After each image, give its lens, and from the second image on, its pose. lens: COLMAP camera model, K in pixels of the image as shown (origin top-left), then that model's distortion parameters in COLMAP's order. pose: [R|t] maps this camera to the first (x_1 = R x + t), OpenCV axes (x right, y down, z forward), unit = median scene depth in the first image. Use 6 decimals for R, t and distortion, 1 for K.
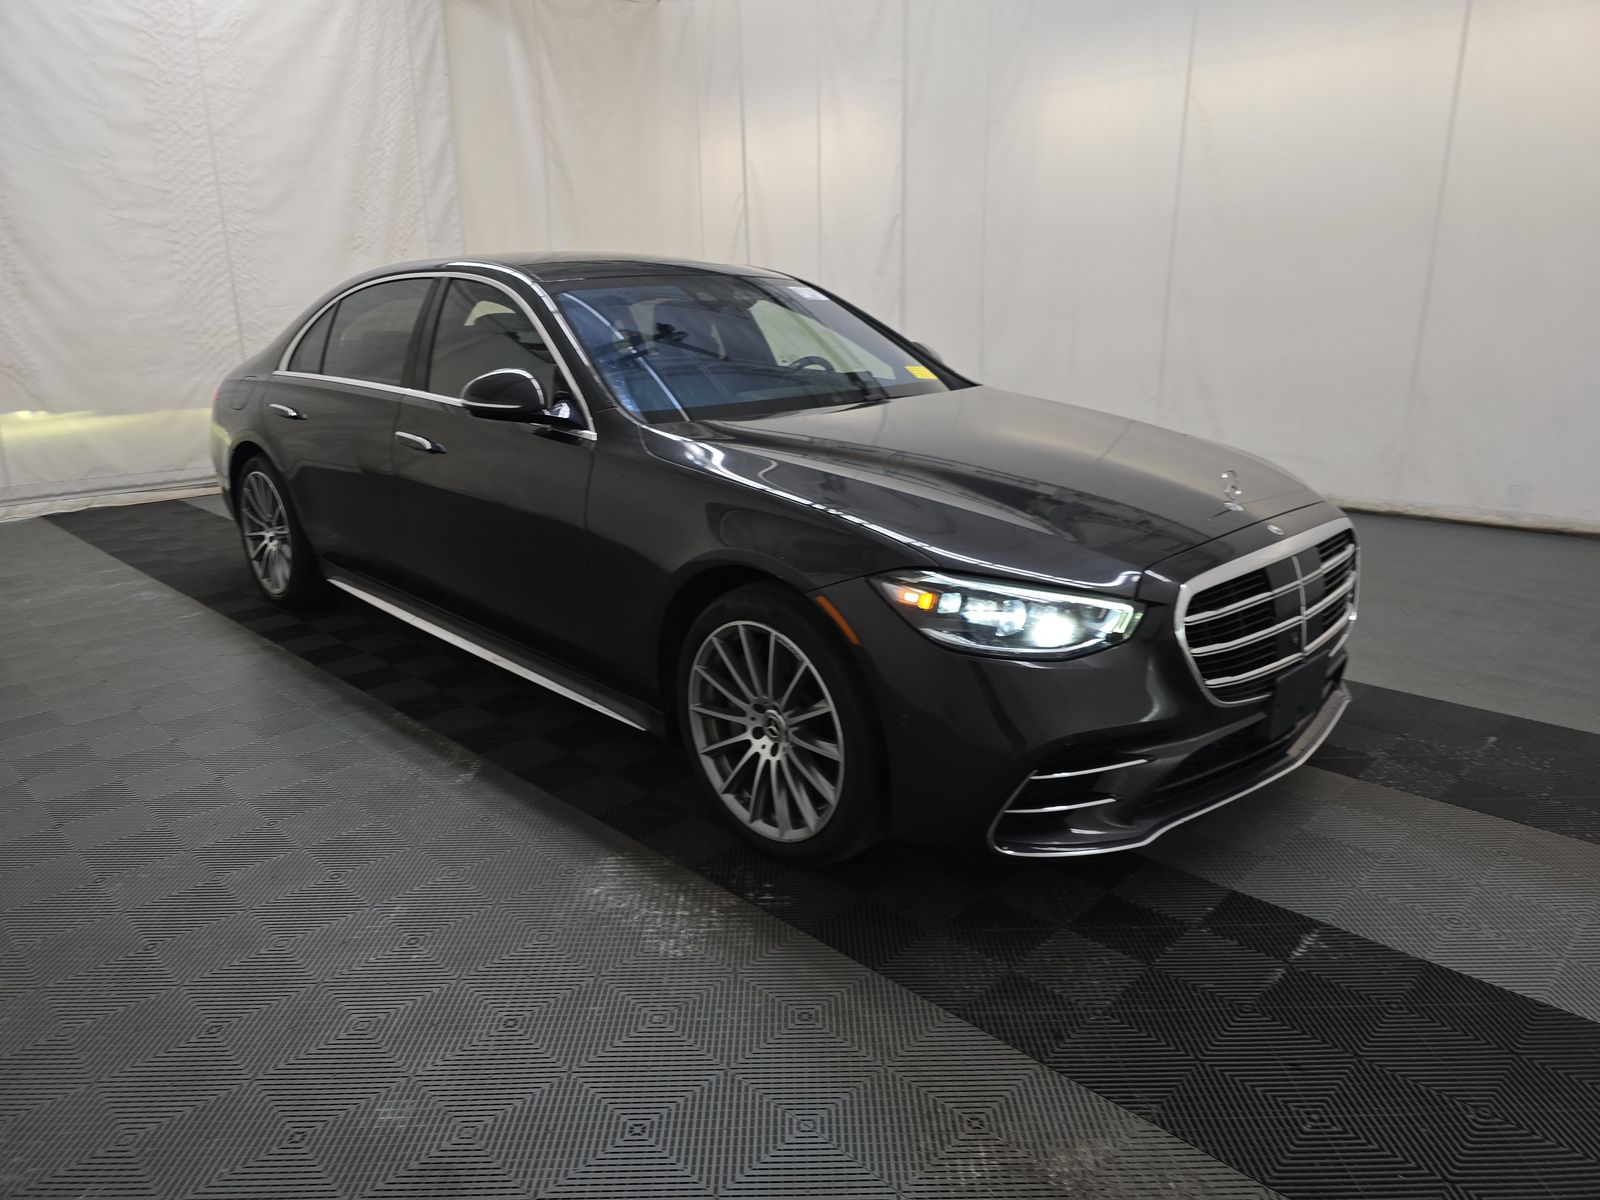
lens RADIAL K [[1072.5, 0, 807.7], [0, 1072.5, 598.0], [0, 0, 1]] dist [0.035265, -0.029315]
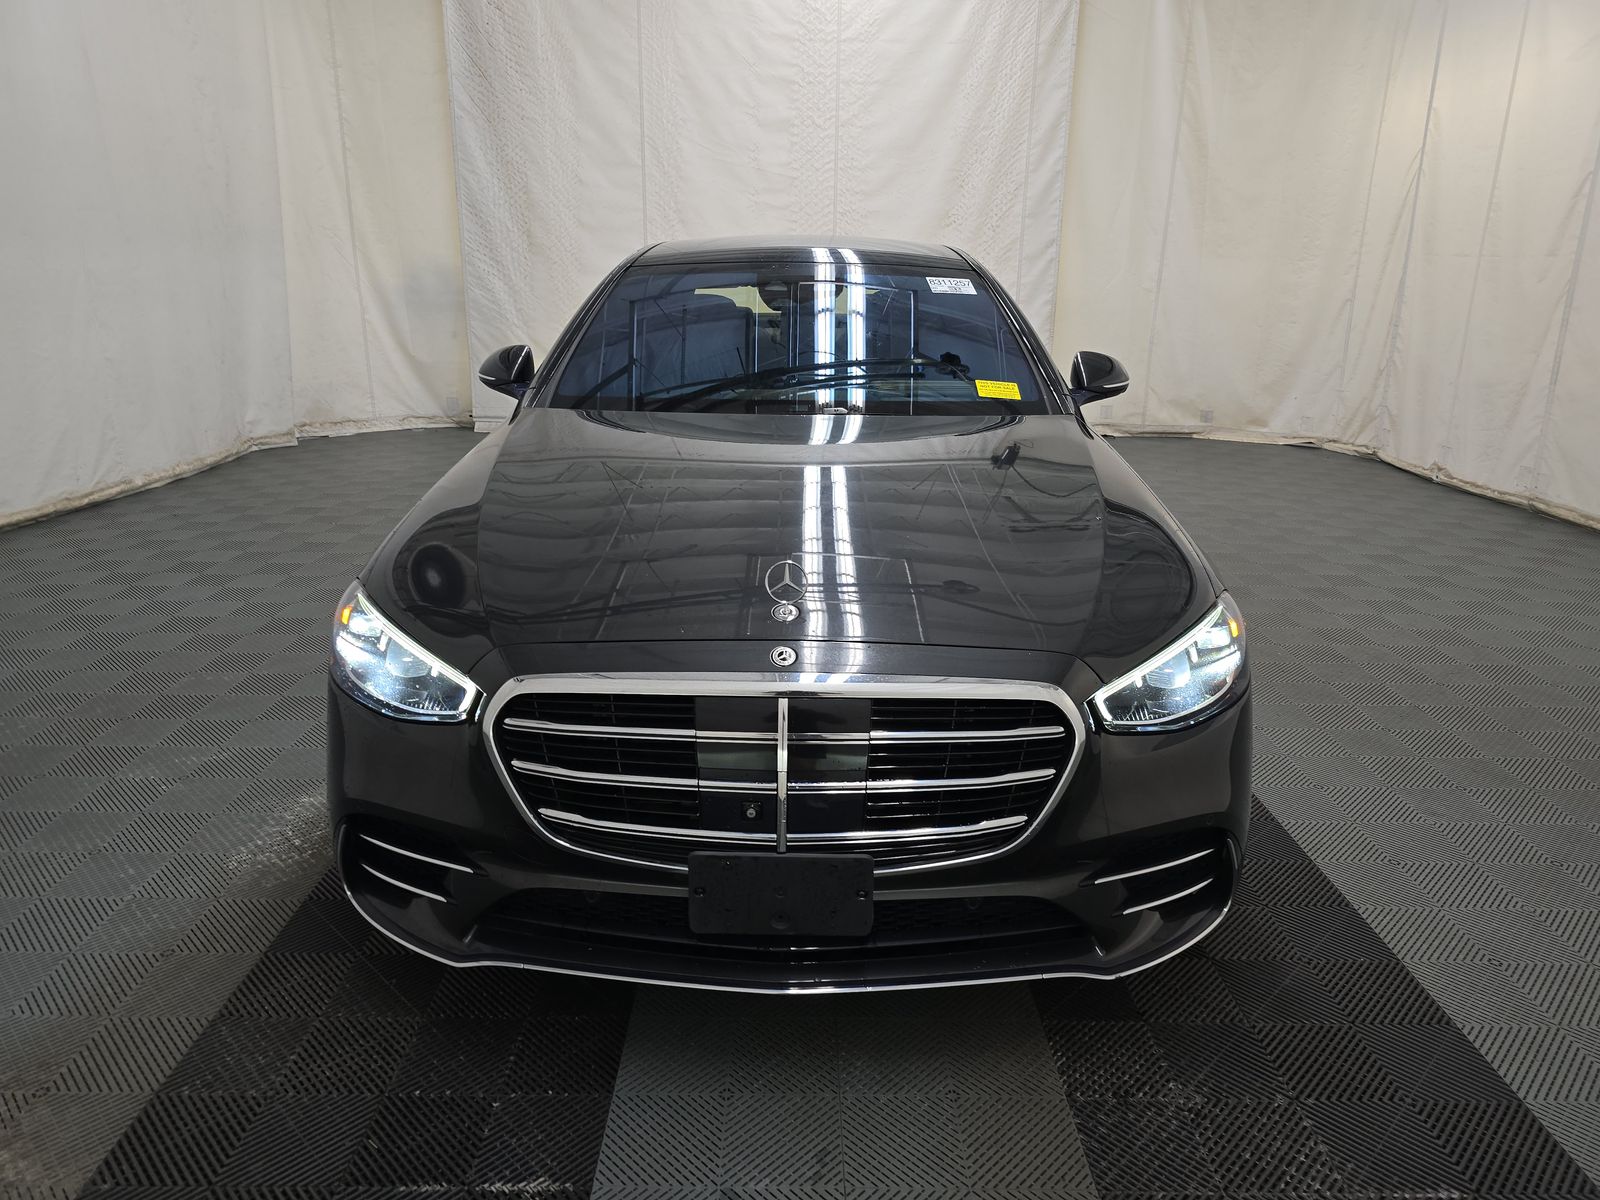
lens RADIAL K [[1072.5, 0, 803.3], [0, 1072.5, 605.3], [0, 0, 1]] dist [0.035265, -0.029315]
pose [[0.710914, 0.234104, -0.663172, 0.294525], [-0.212629, 0.970388, 0.114616, -0.058249], [0.670365, 0.059528, 0.739639, 0.160514]]
